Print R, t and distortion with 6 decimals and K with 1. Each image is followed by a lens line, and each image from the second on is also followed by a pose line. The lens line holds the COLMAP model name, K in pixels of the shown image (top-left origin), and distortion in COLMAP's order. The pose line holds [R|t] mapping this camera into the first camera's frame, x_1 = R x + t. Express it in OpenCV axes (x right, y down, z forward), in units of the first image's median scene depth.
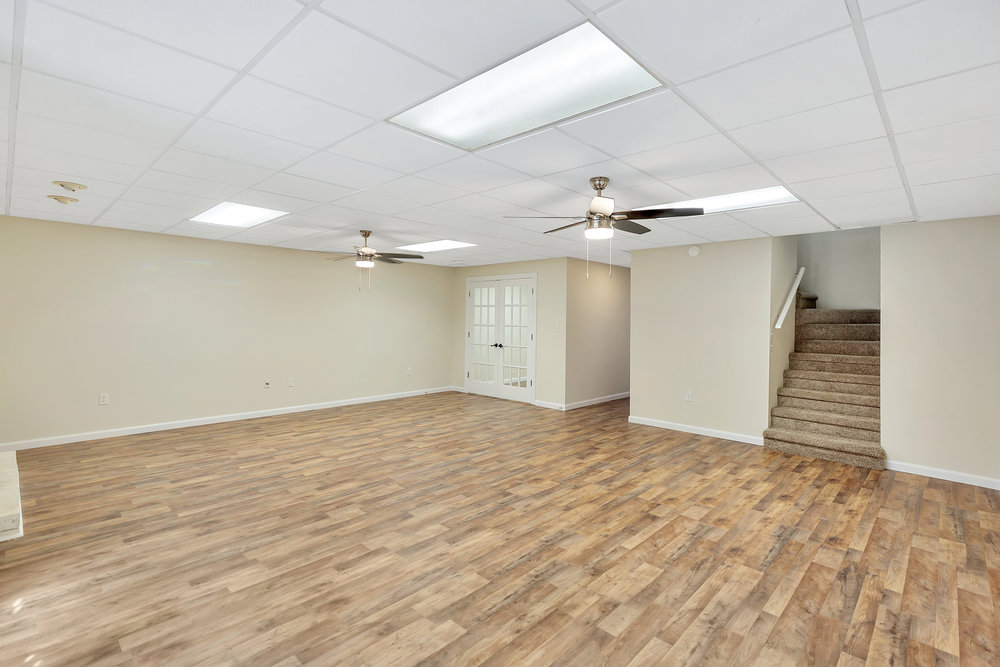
lens RADIAL K [[464.7, 0, 505.6], [0, 464.7, 338.0], [0, 0, 1]] dist [0.004839, 0.000232]
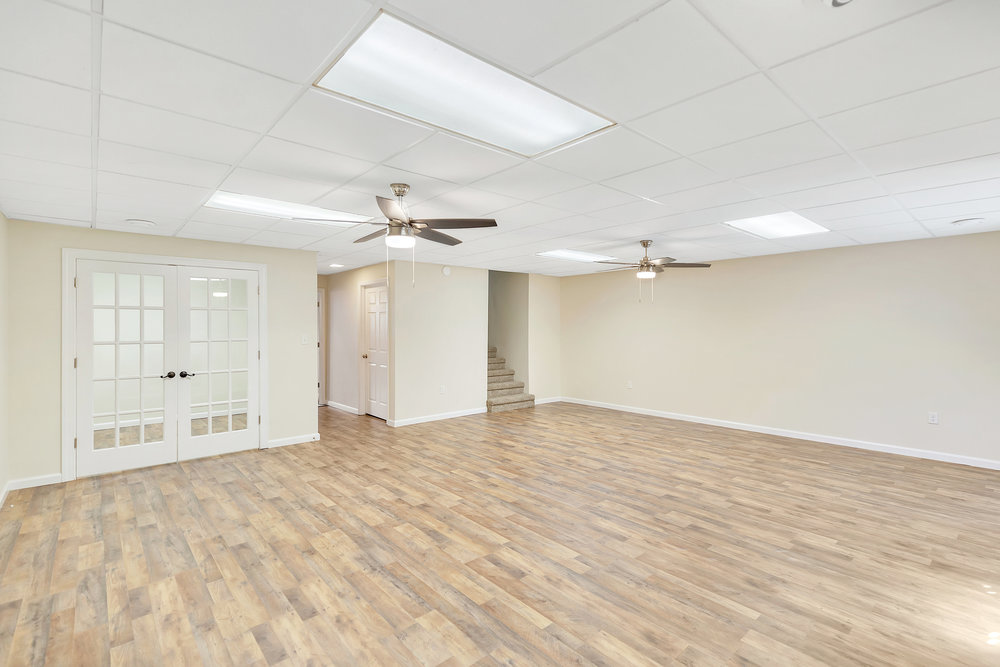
lens RADIAL K [[464.7, 0, 504.1], [0, 464.7, 326.0], [0, 0, 1]] dist [0.004839, 0.000232]
pose [[0.092683, -0.015662, 0.995572, -1.419953], [0.047650, 0.998800, 0.011277, -0.081626], [-0.994555, 0.046394, 0.093318, 1.285814]]
